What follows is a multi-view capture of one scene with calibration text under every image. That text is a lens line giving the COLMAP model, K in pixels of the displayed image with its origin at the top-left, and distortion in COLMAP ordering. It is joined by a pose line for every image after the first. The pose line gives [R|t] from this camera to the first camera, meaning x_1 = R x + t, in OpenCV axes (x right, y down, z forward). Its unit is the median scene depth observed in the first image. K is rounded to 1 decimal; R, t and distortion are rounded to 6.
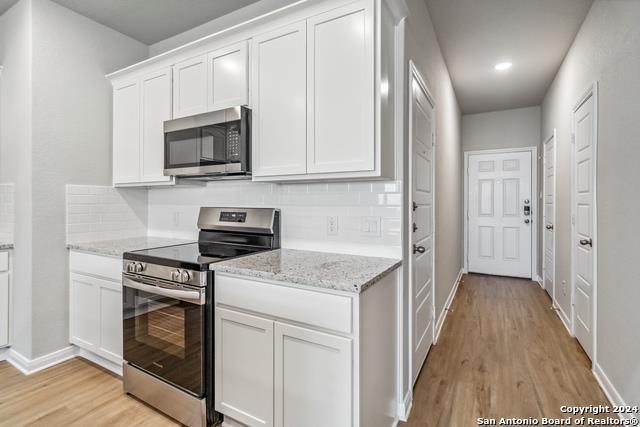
lens RADIAL K [[300.0, 0, 323.9], [0, 300.0, 204.8], [0, 0, 1]] dist [-0.000020, 0.000893]
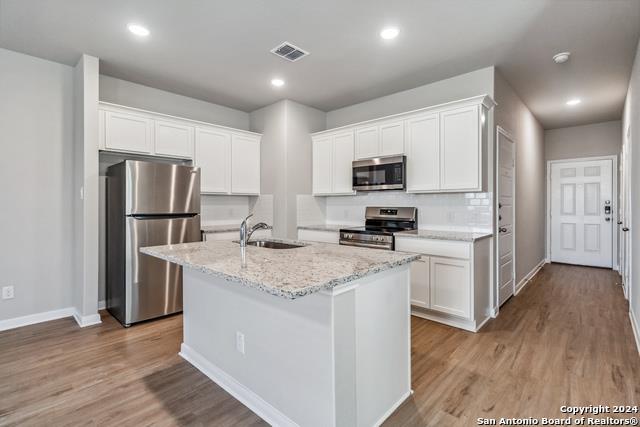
lens RADIAL K [[300.0, 0, 323.9], [0, 300.0, 204.8], [0, 0, 1]] dist [-0.000020, 0.000893]
pose [[0.971081, -0.002818, -0.238732, -0.213214], [0.001928, 0.999990, -0.003963, 0.002383], [0.238741, 0.003388, 0.971077, -0.726057]]
